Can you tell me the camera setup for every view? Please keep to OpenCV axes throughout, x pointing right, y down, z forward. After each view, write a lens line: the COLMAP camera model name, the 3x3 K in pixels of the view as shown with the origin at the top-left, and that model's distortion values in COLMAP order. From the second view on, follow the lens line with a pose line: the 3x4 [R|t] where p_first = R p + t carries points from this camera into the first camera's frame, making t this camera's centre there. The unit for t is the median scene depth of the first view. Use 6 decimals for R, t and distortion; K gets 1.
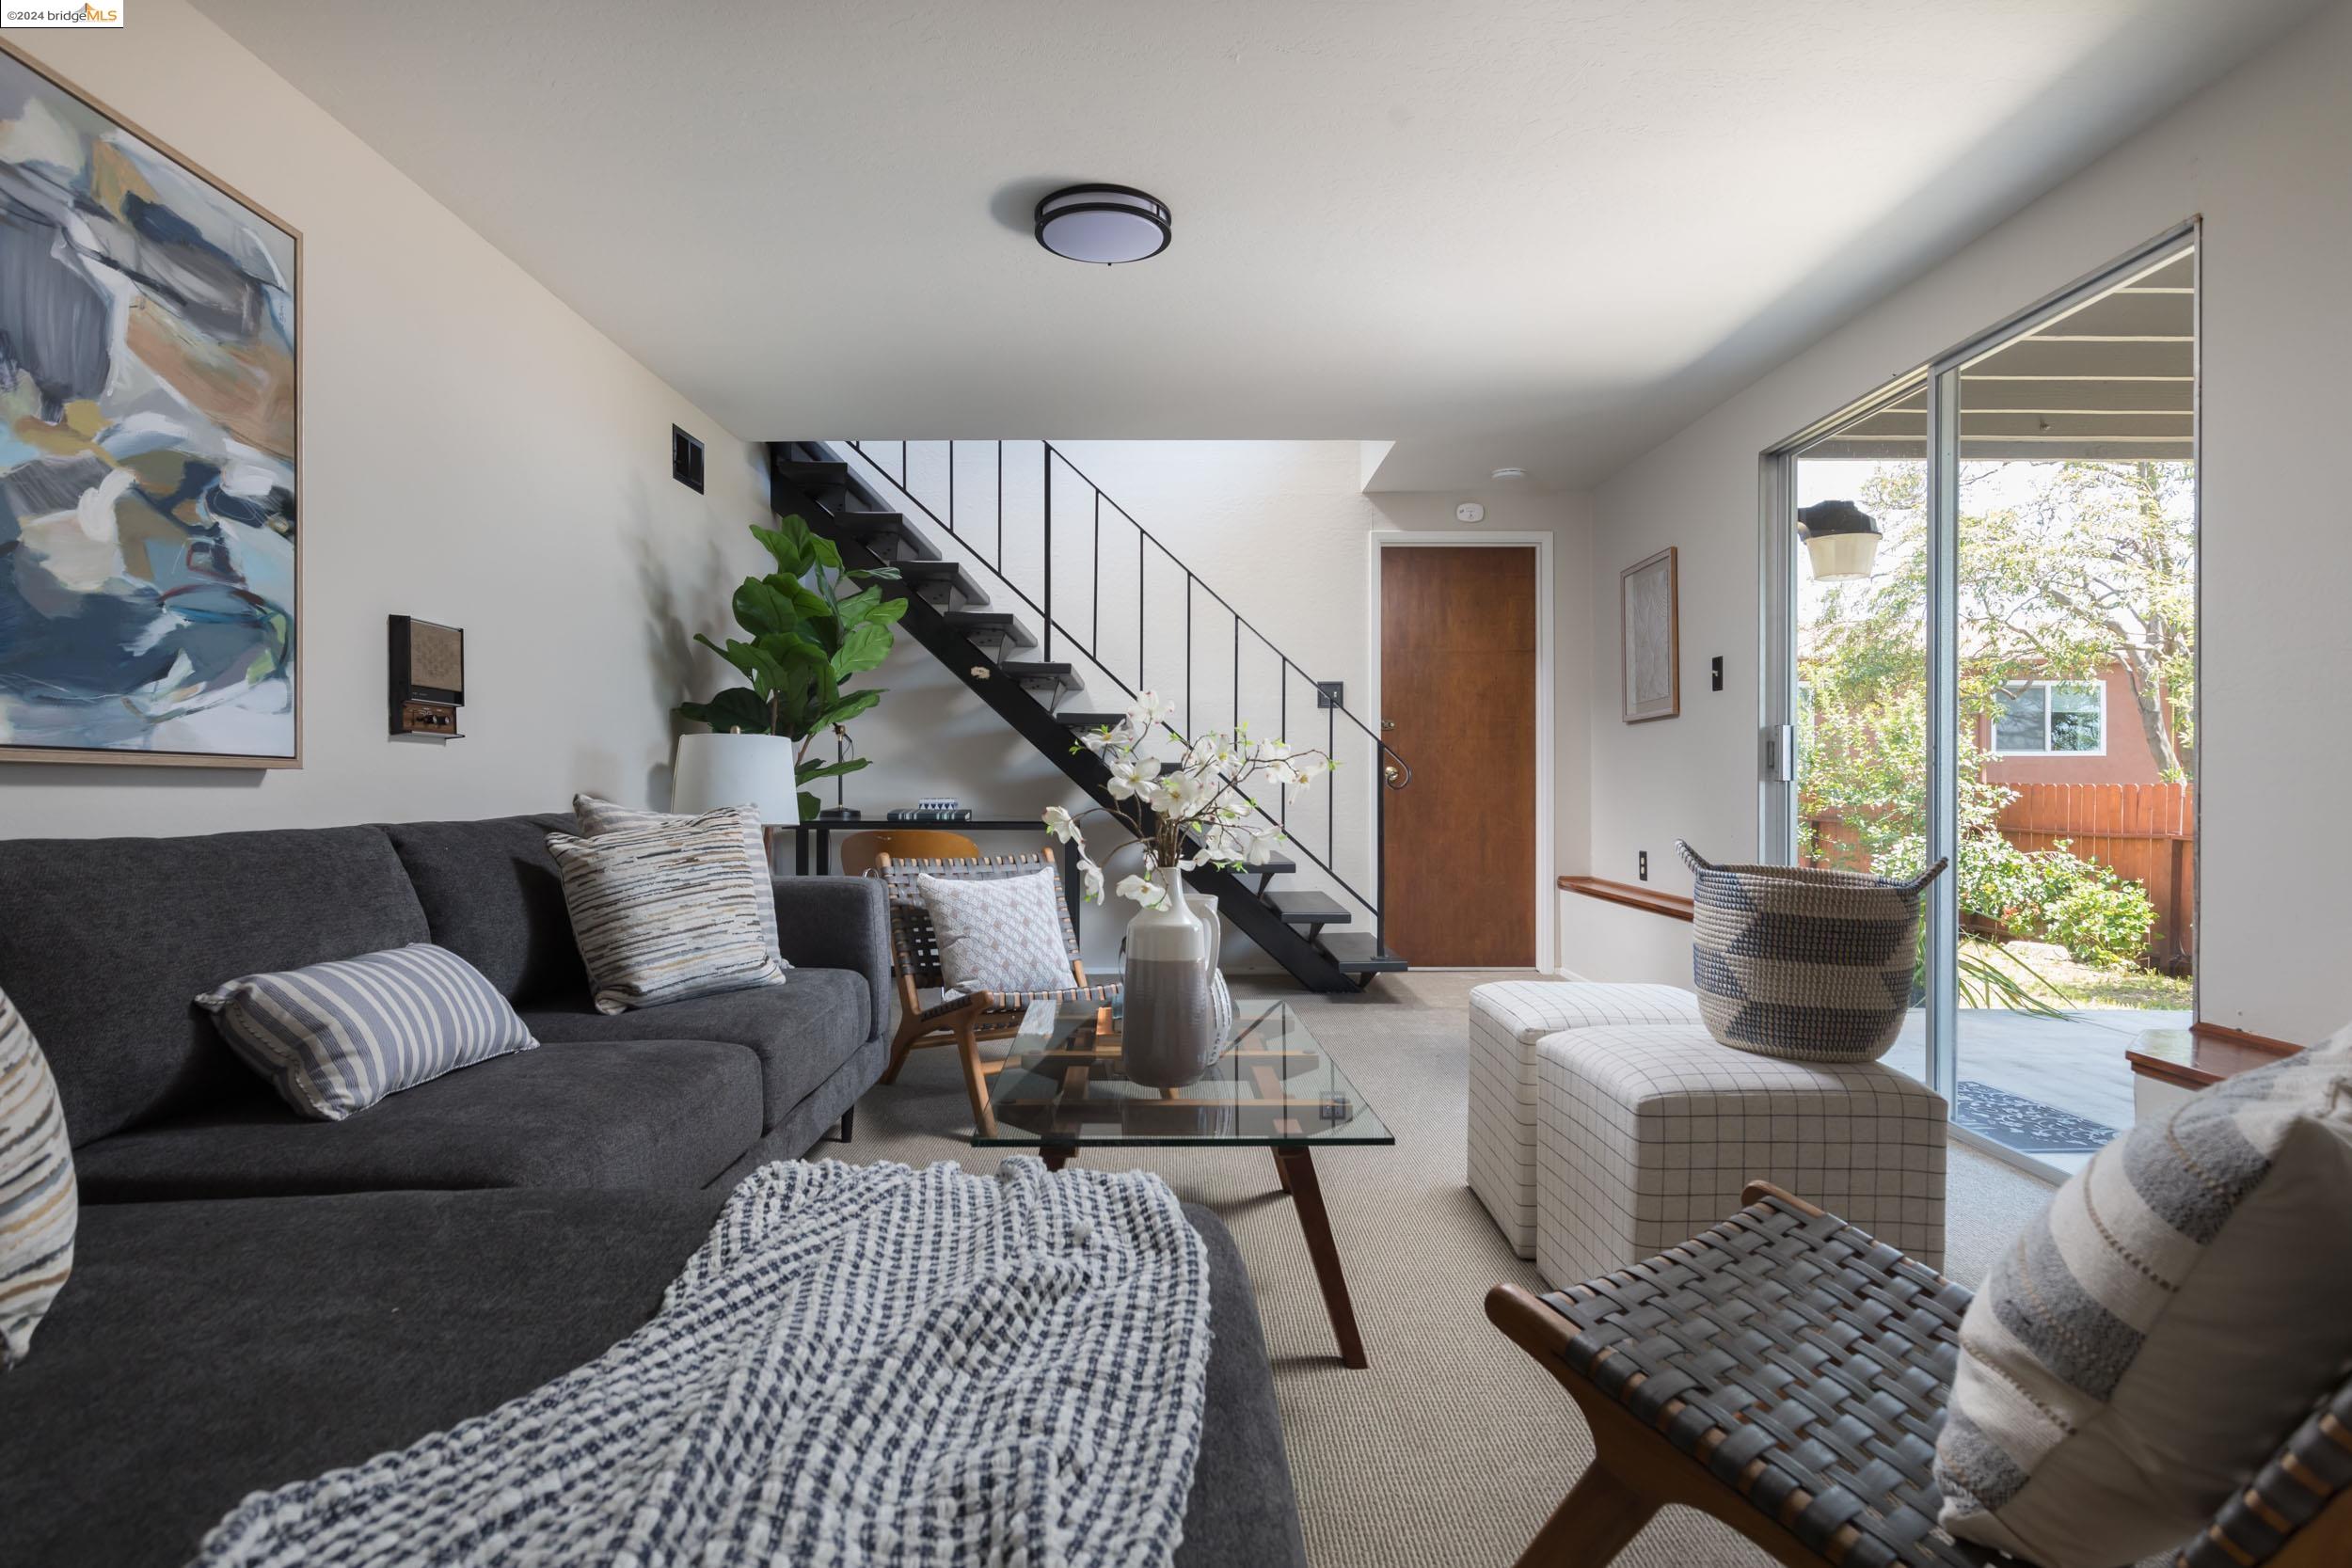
lens RADIAL K [[1315.1, 0, 1177.2], [0, 1315.1, 785.0], [0, 0, 1]] dist [-0.004780, -0.001123]
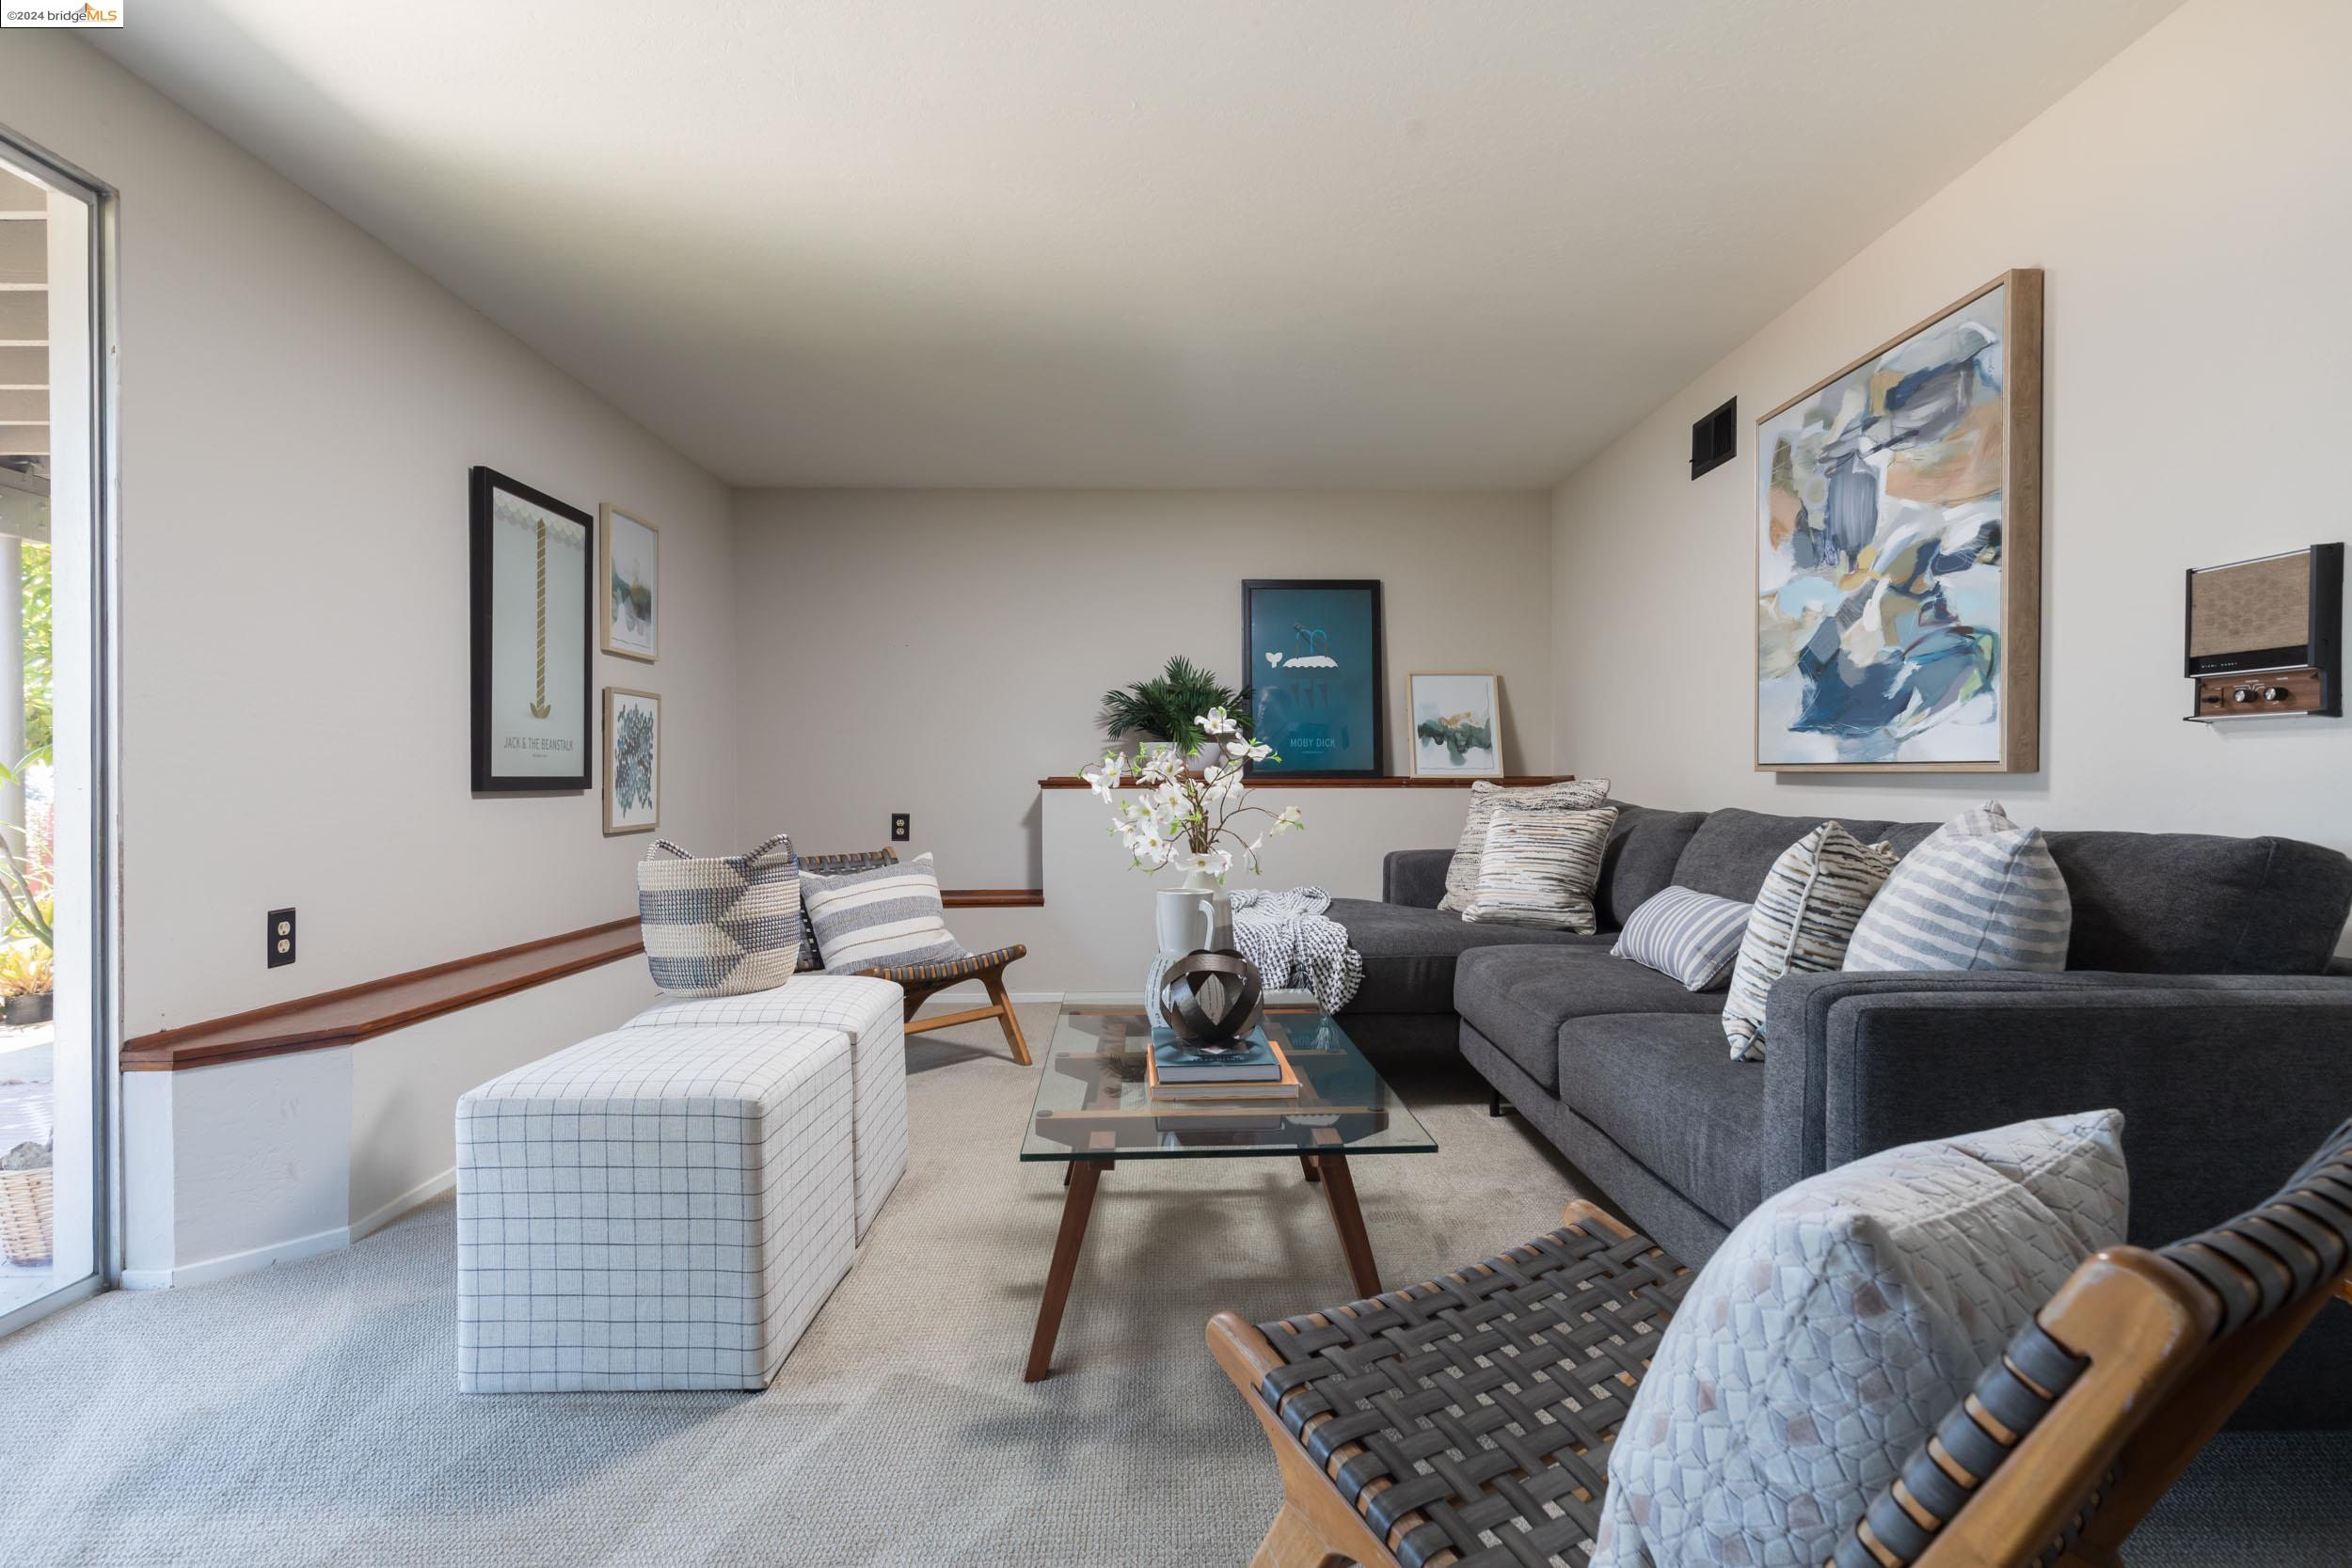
lens RADIAL K [[1174.1, 0, 1178.1], [0, 1174.1, 783.7], [0, 0, 1]] dist [-0.000021, -0.000003]
pose [[-0.999991, 0.004333, 0.000261, 0.013888], [0.004334, 0.999985, 0.003259, -0.009674], [-0.000247, 0.003260, -0.999995, 2.252513]]
